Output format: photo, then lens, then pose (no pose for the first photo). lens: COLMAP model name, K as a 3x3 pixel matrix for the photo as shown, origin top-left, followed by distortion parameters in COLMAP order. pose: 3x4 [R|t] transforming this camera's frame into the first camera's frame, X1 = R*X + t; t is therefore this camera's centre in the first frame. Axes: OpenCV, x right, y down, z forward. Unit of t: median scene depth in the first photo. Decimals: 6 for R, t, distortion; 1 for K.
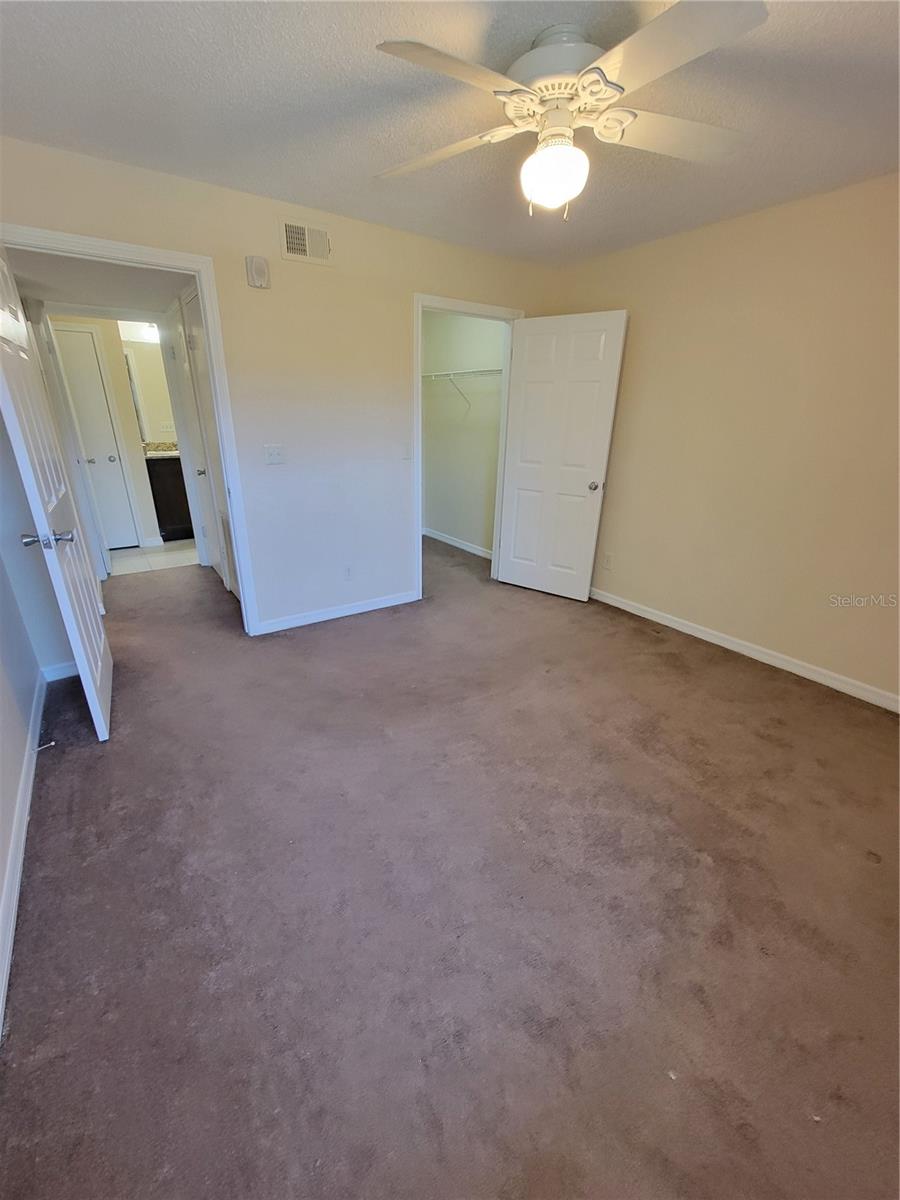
lens RADIAL K [[489.2, 0, 447.8], [0, 489.2, 603.0], [0, 0, 1]] dist [-0.001342, 0.000958]
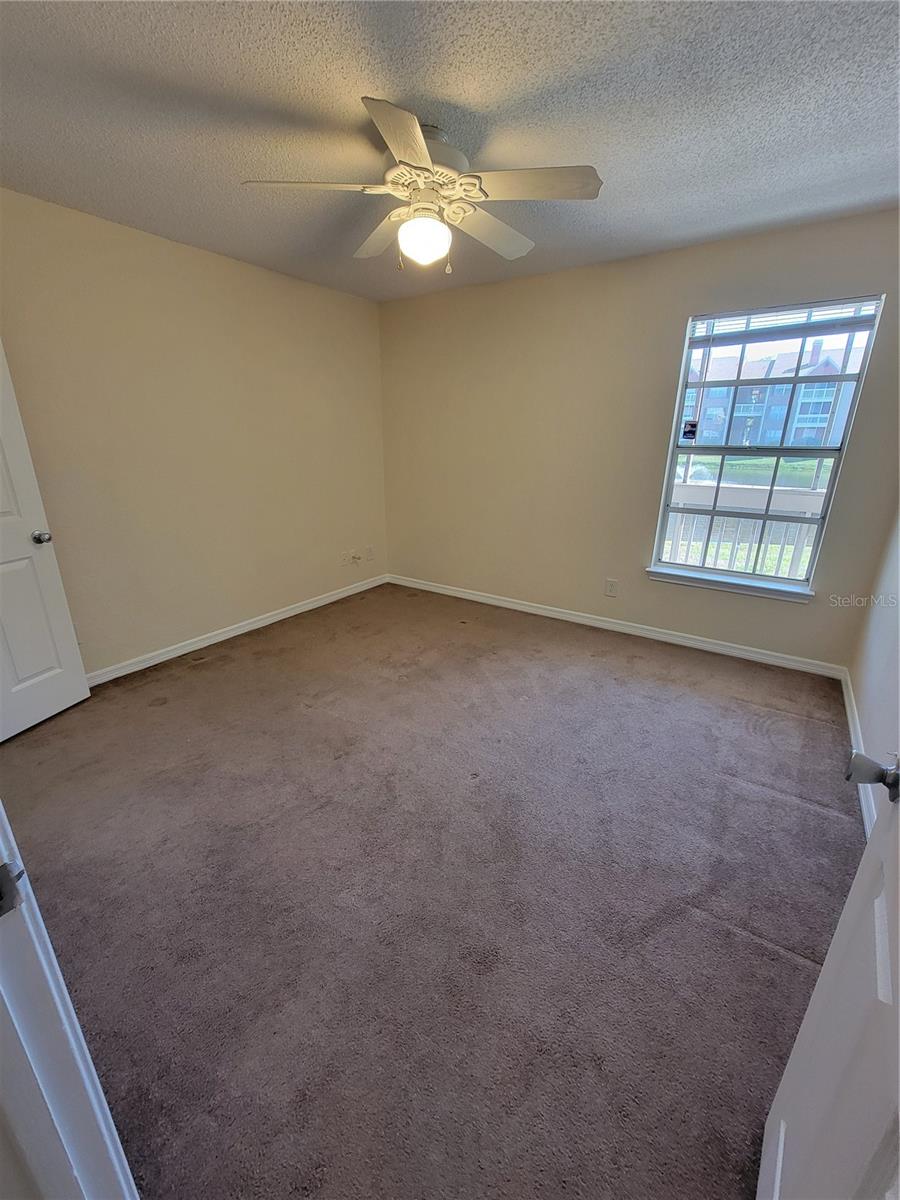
lens RADIAL K [[489.2, 0, 447.8], [0, 489.2, 603.0], [0, 0, 1]] dist [-0.001342, 0.000958]
pose [[-0.360184, -0.322652, 0.875308, -0.593165], [0.327704, 0.834726, 0.442541, -0.325171], [-0.873429, 0.446238, -0.194920, 0.813966]]
